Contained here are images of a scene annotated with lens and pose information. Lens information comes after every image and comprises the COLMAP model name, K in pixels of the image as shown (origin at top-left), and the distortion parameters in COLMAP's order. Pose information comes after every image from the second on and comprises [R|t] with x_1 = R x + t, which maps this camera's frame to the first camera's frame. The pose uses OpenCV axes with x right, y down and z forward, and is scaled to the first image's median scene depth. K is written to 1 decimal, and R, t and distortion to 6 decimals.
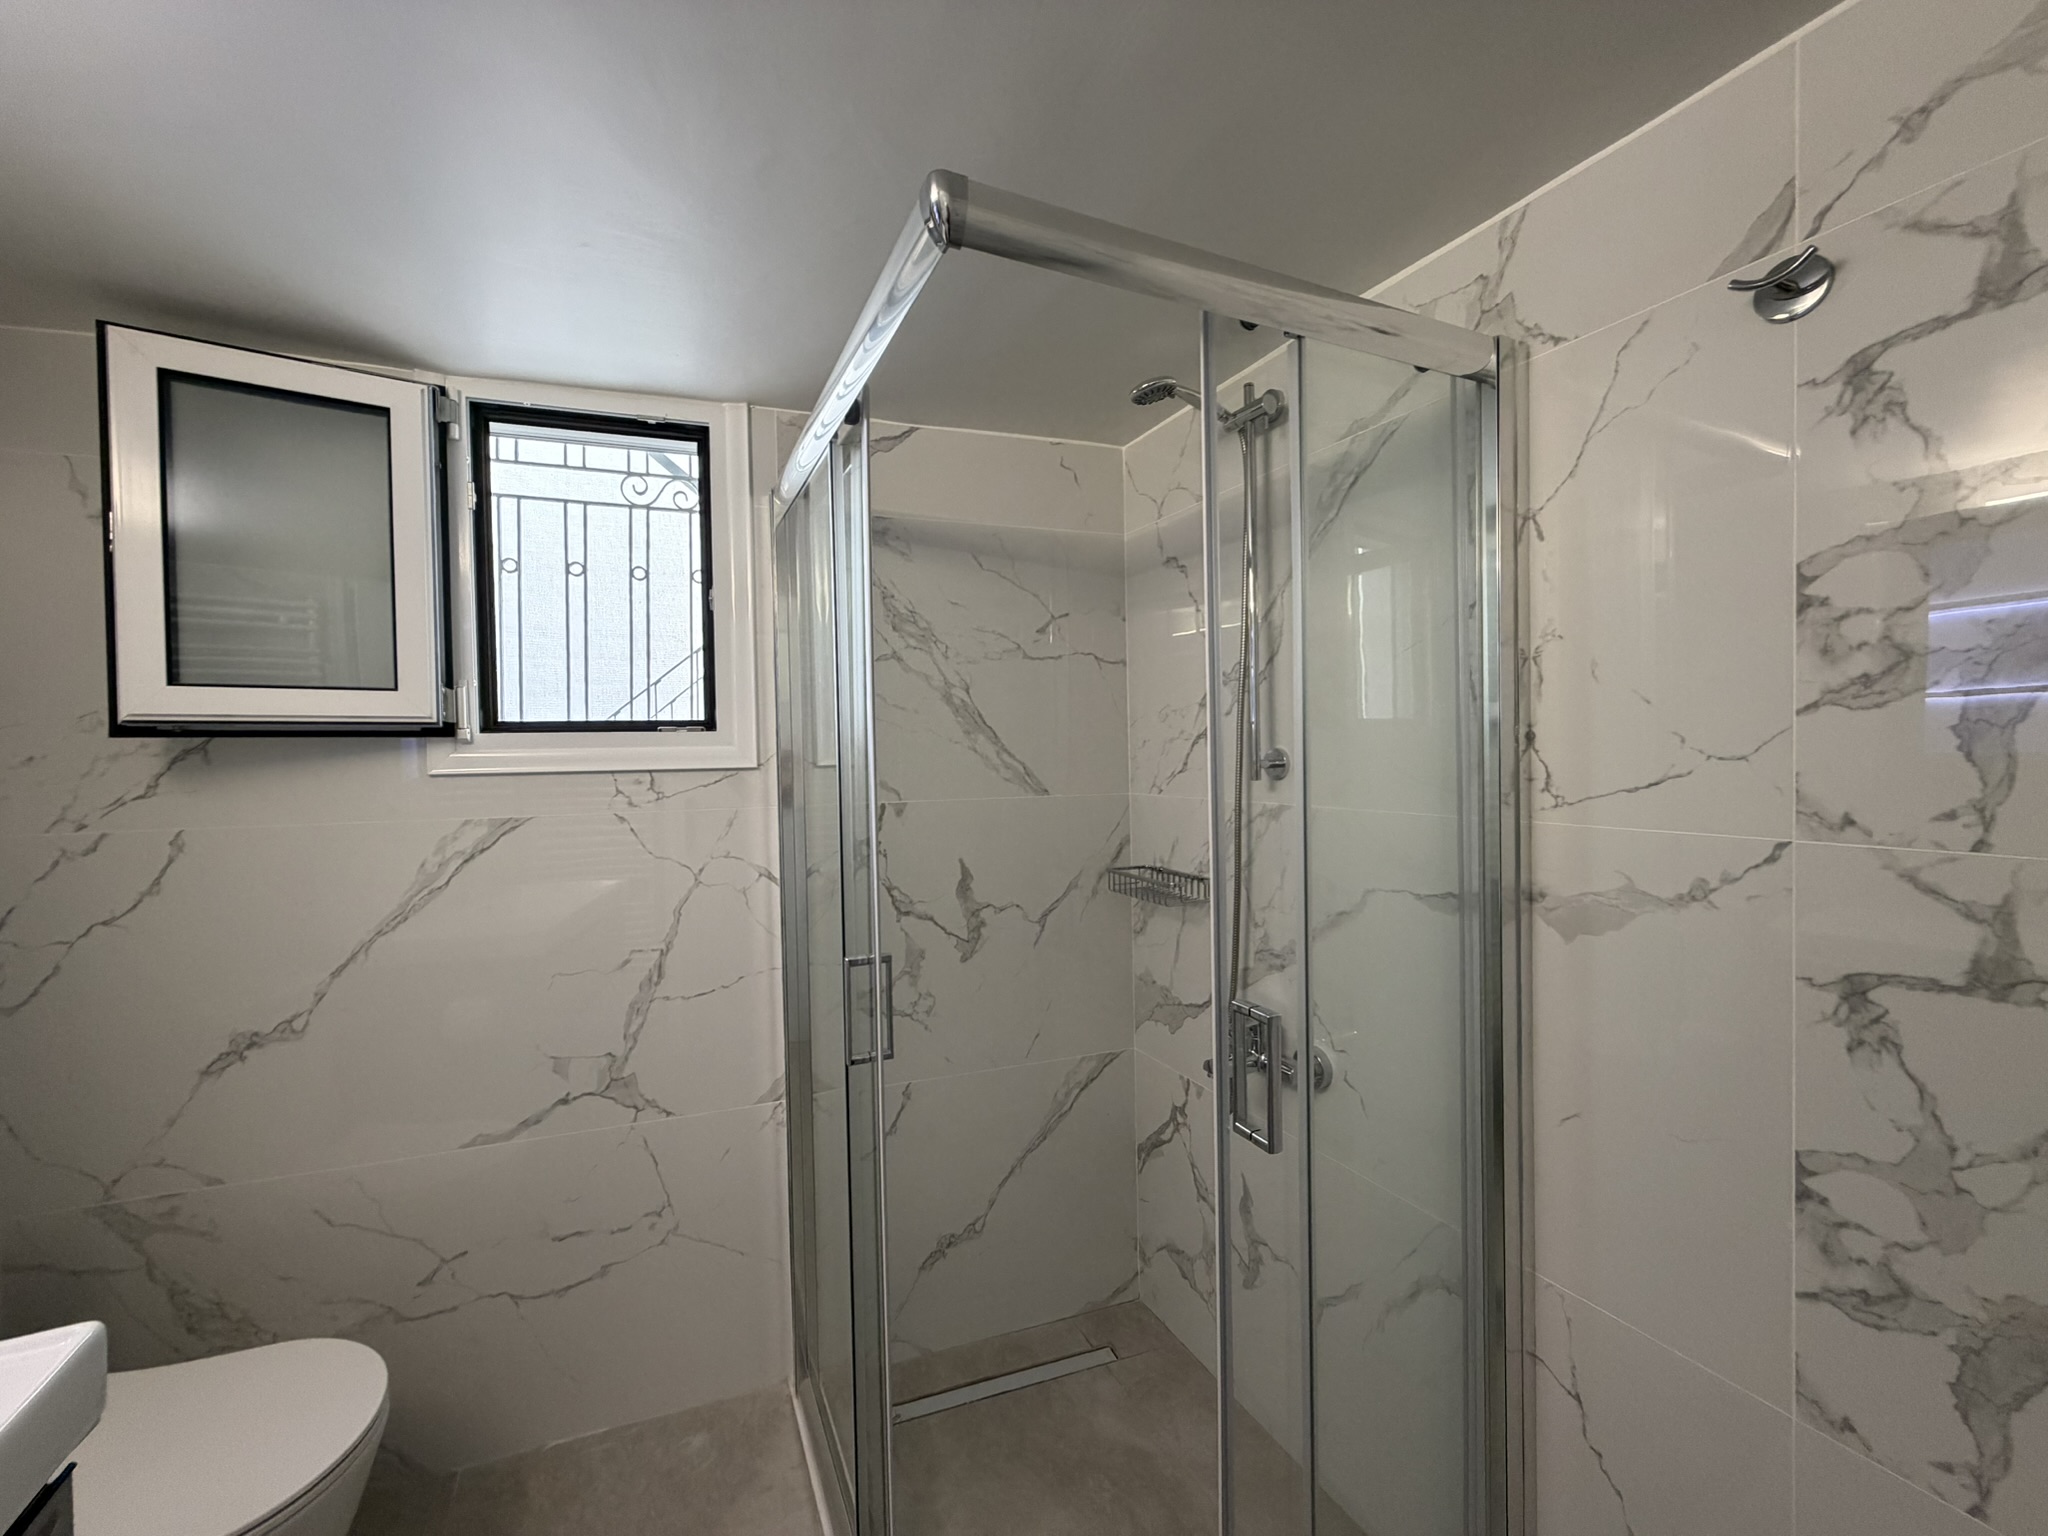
lens RADIAL K [[818.2, 0, 1019.0], [0, 818.2, 768.1], [0, 0, 1]] dist [0.001927, -0.001150]
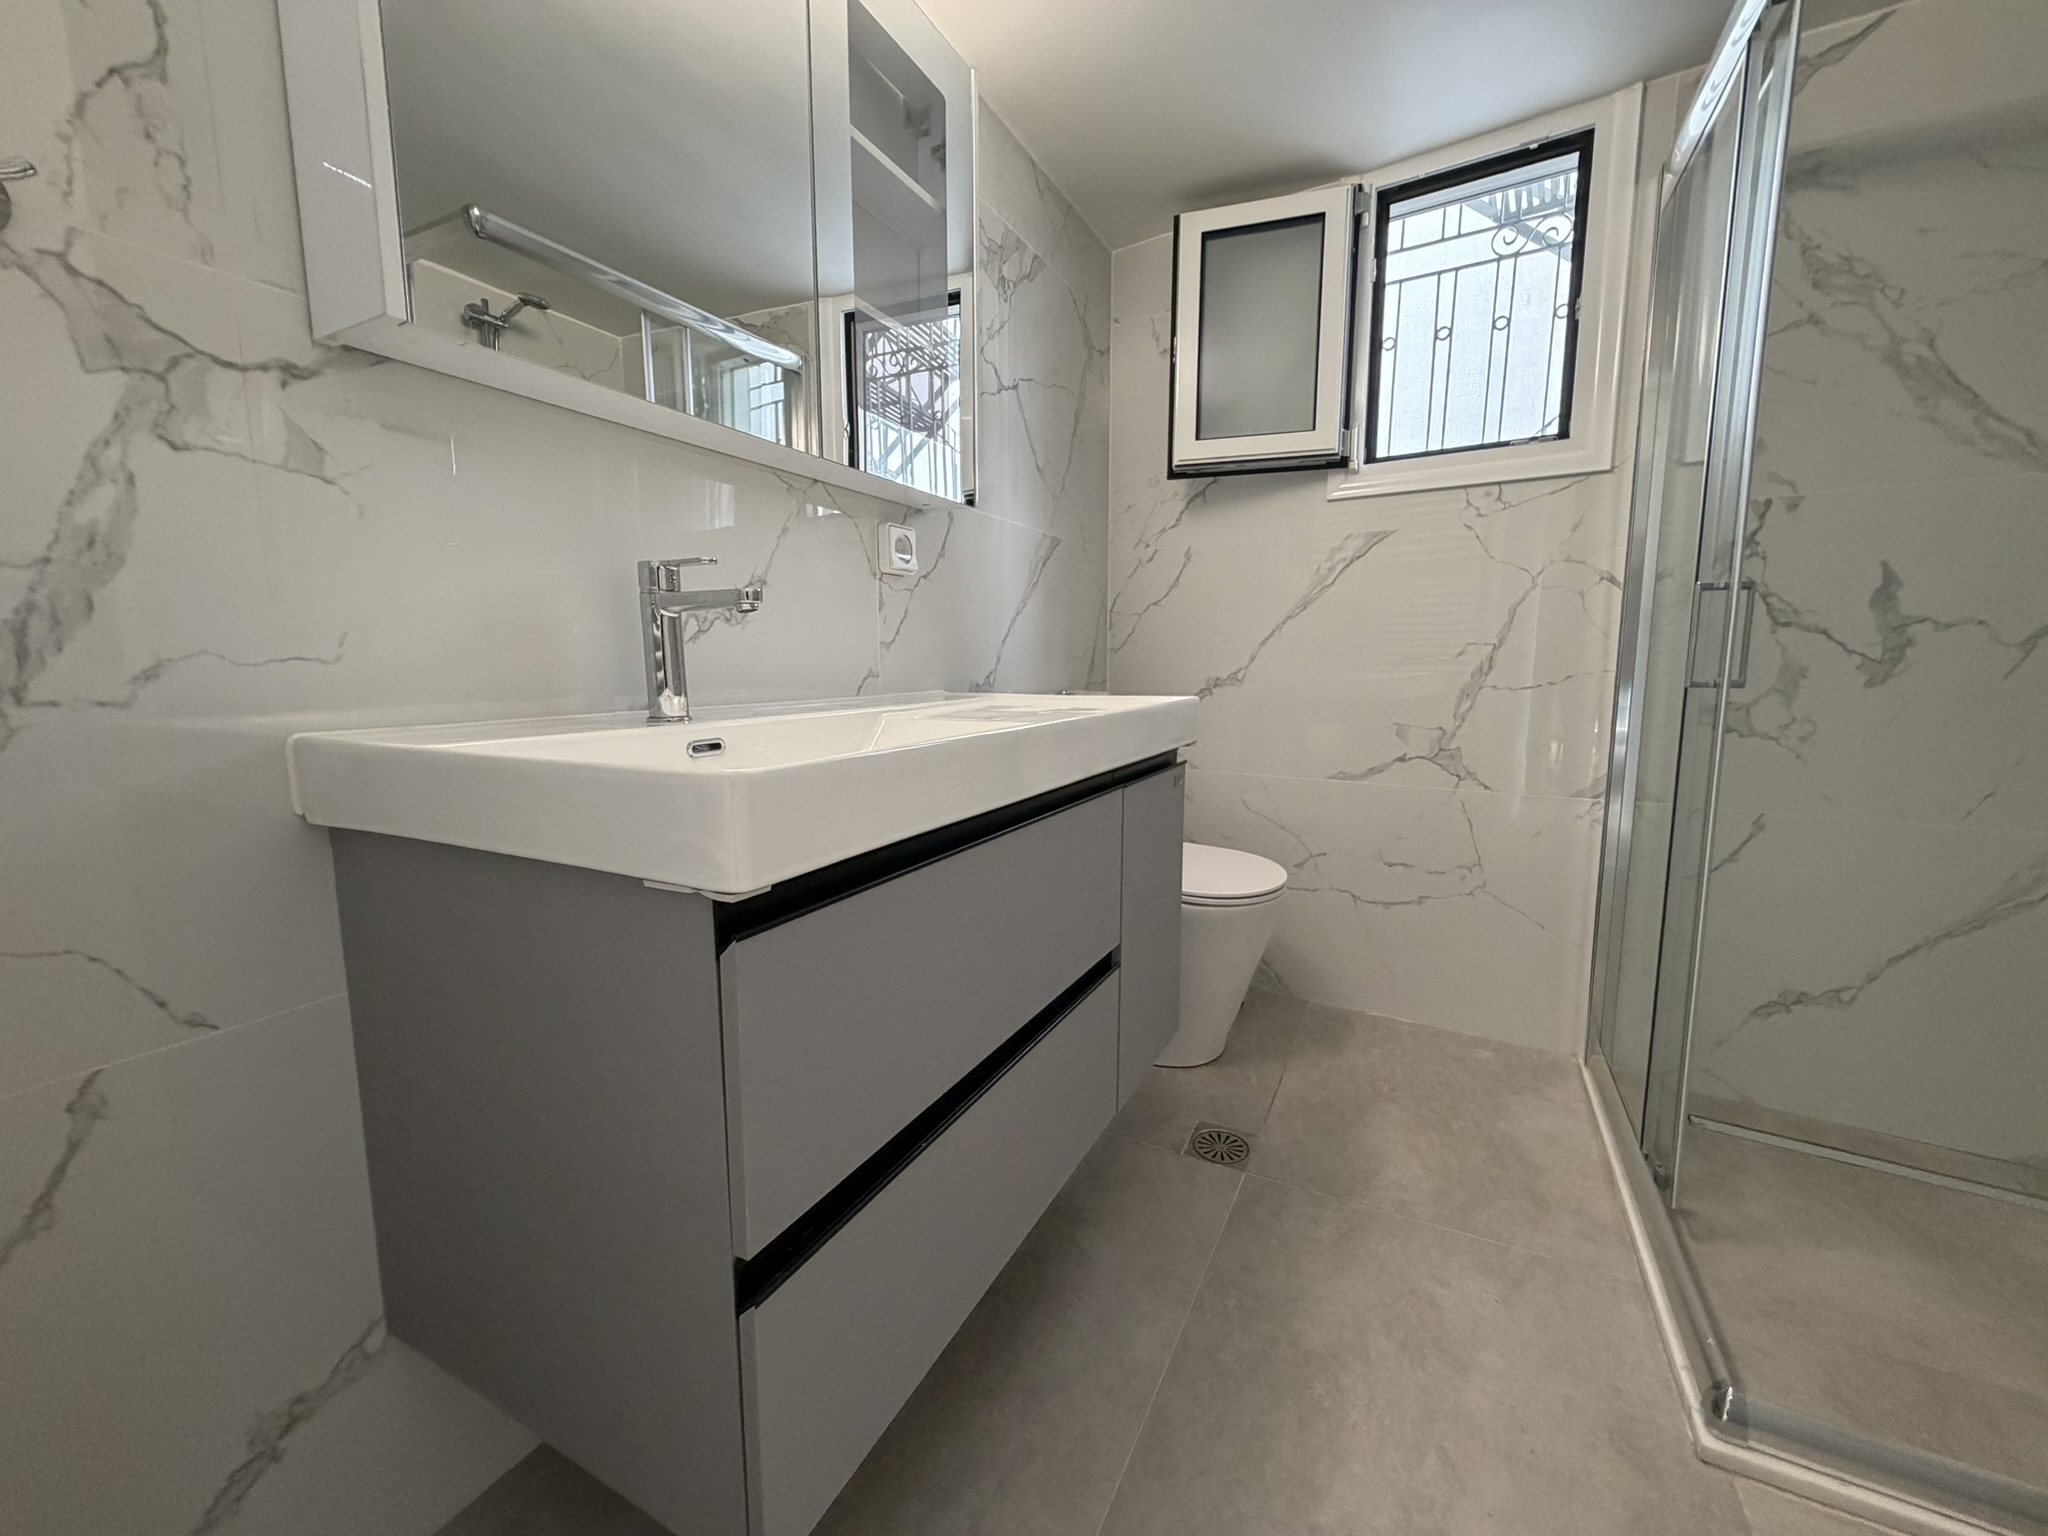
lens RADIAL K [[818.2, 0, 1019.0], [0, 818.2, 768.1], [0, 0, 1]] dist [0.001927, -0.001150]
pose [[0.610245, 0.117580, -0.783439, 0.076257], [-0.024013, 0.991215, 0.130059, 0.260107], [0.791849, -0.060555, 0.607708, -0.235487]]
